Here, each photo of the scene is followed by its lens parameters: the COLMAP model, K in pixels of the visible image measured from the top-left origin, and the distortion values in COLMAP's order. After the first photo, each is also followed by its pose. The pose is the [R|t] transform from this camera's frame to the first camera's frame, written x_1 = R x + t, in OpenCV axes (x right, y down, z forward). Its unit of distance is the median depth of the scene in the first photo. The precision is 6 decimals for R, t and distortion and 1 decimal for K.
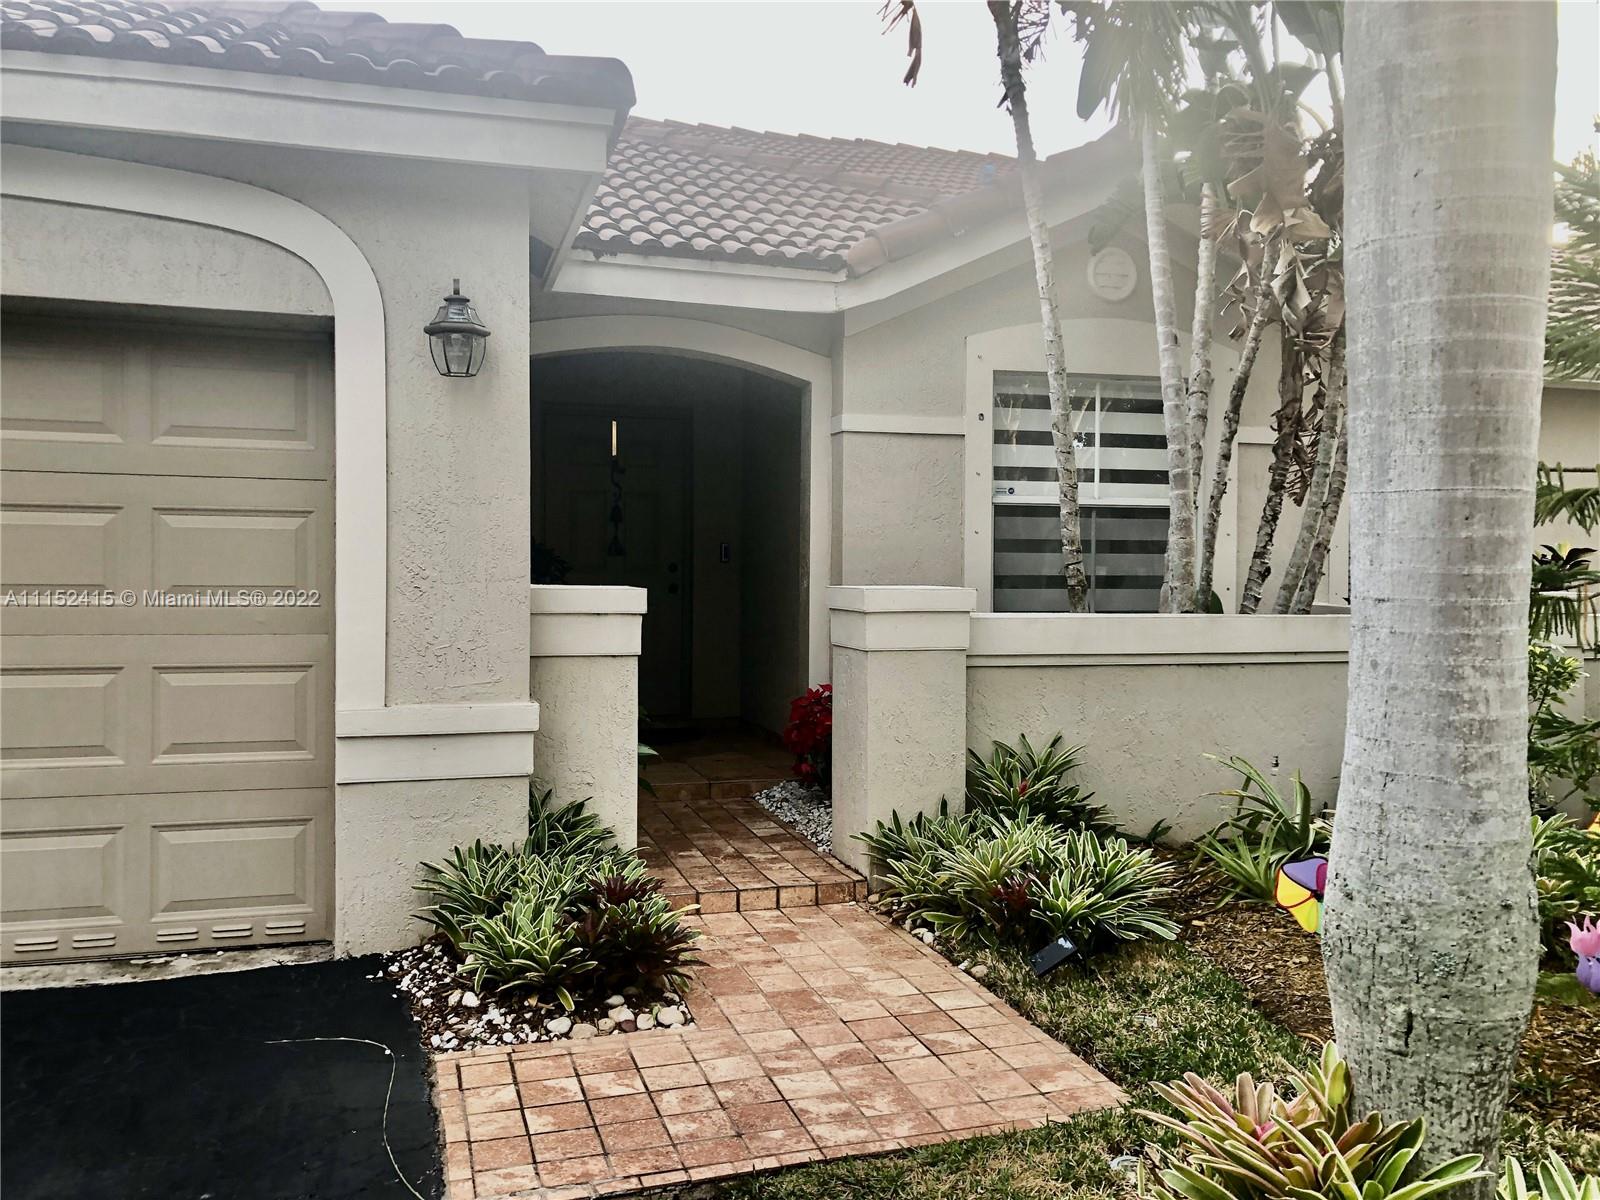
lens RADIAL K [[1302.6, 0, 824.7], [0, 1302.6, 646.2], [0, 0, 1]] dist [0.000254, -0.006645]
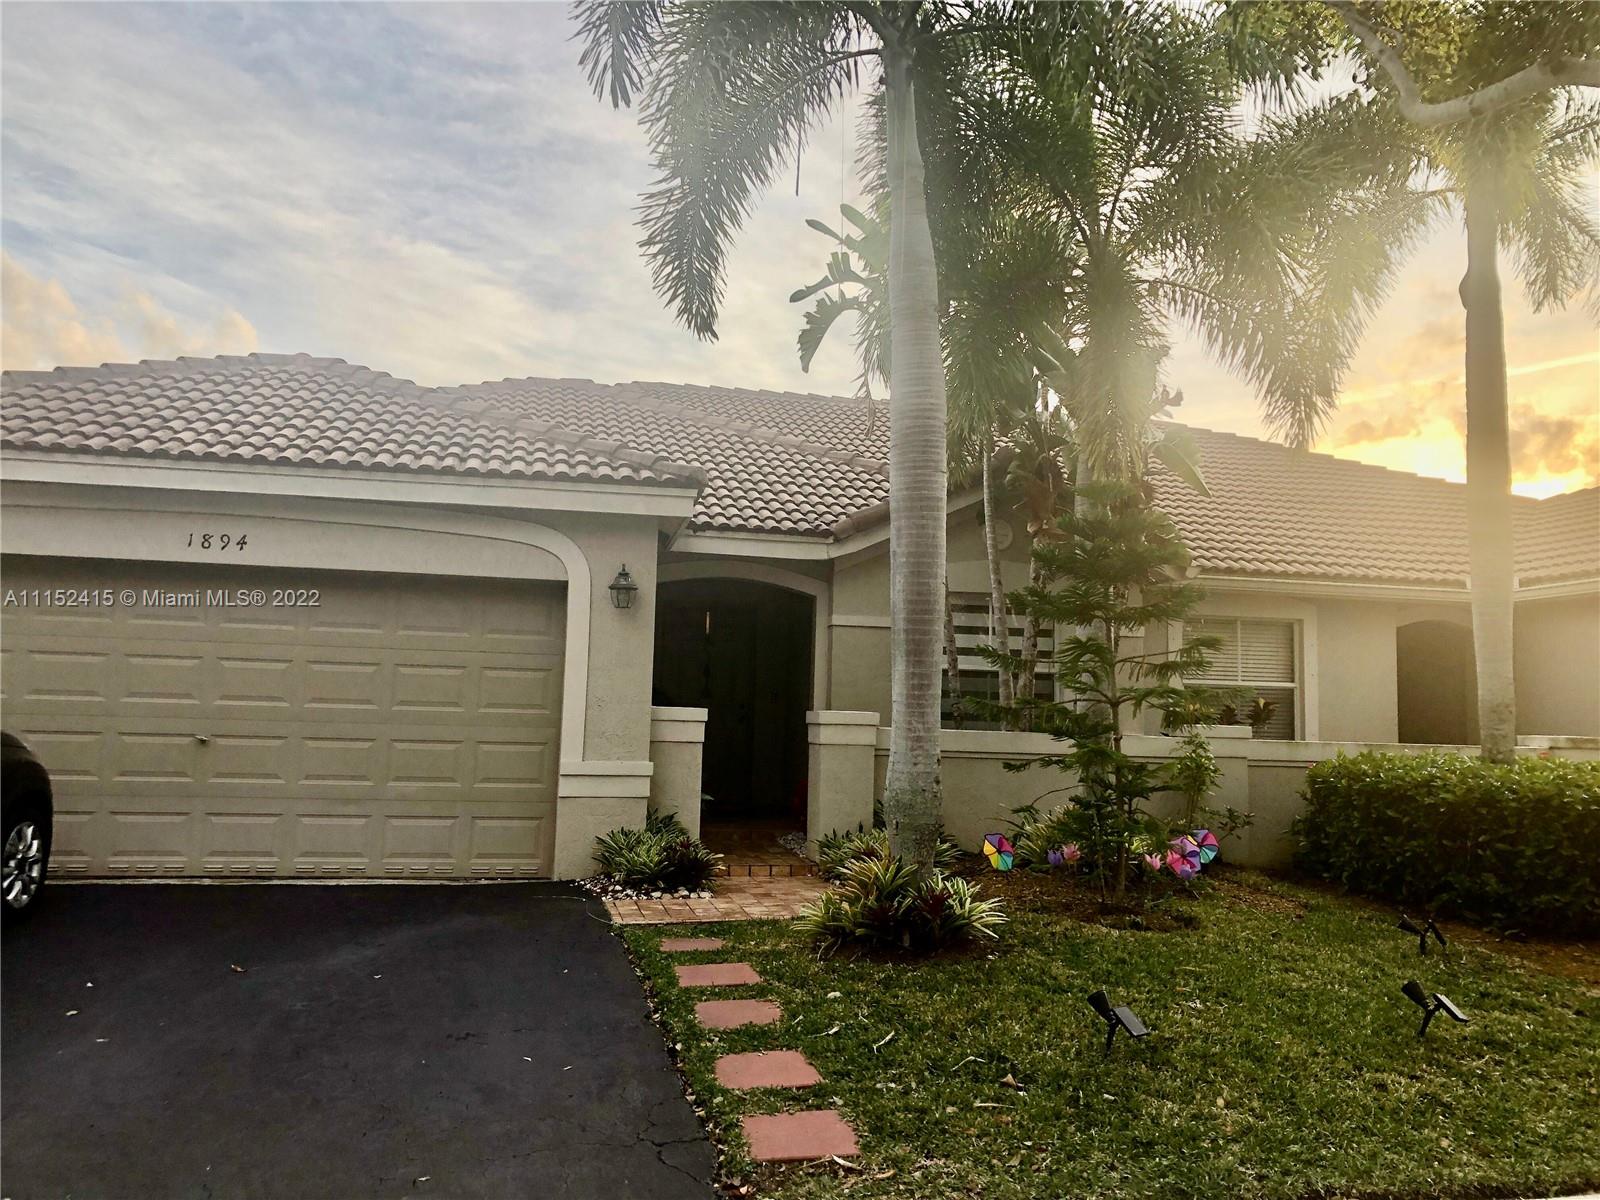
lens RADIAL K [[1302.6, 0, 805.6], [0, 1302.6, 593.8], [0, 0, 1]] dist [0.000254, -0.006645]
pose [[0.994327, 0.005572, -0.106224, 0.234360], [-0.022368, 0.987250, -0.157597, 0.097164], [0.103991, 0.159079, 0.981774, -1.029156]]
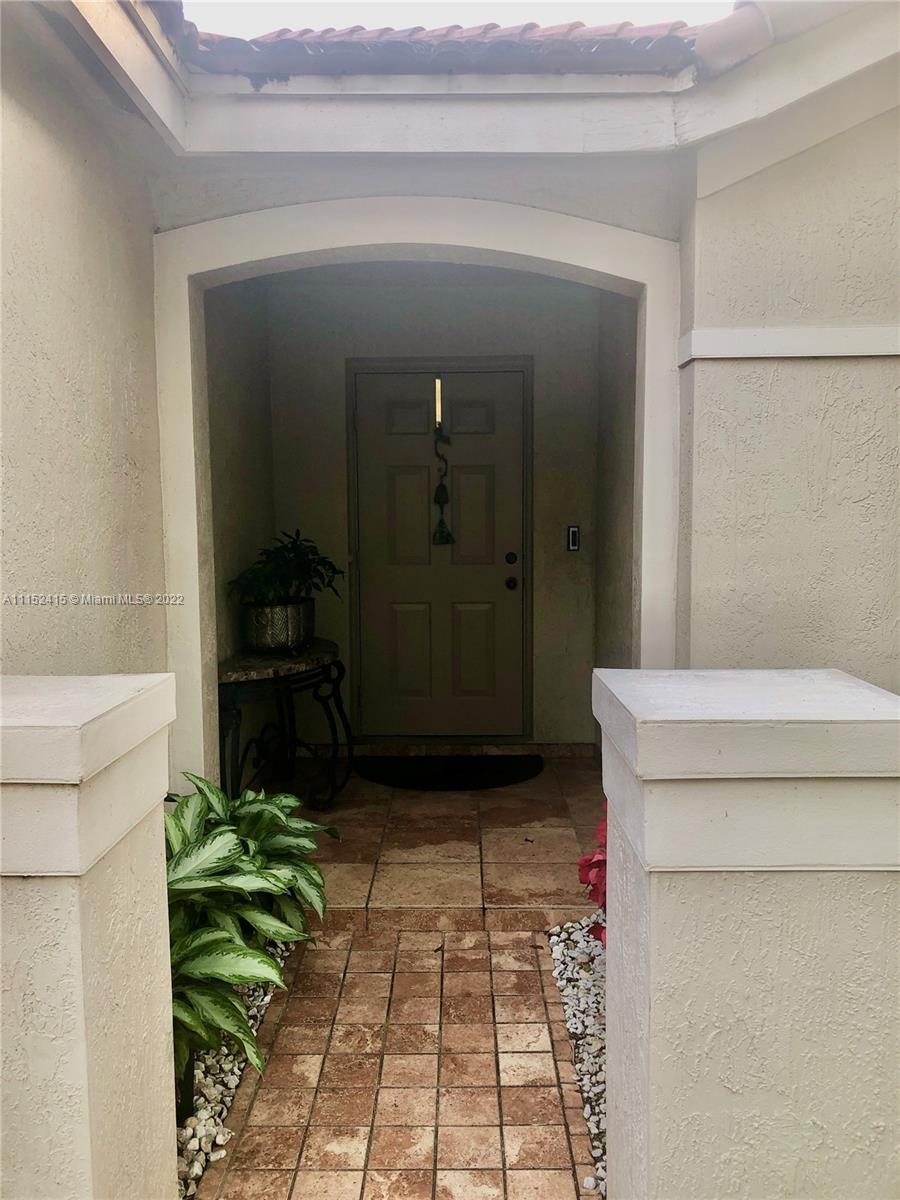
lens RADIAL K [[976.9, 0, 446.4], [0, 976.9, 604.9], [0, 0, 1]] dist [0.000254, -0.006645]
pose [[0.948808, 0.013477, -0.315565, 0.071900], [-0.003236, 0.999452, 0.032953, -0.096333], [0.315836, -0.030245, 0.948332, 0.774405]]
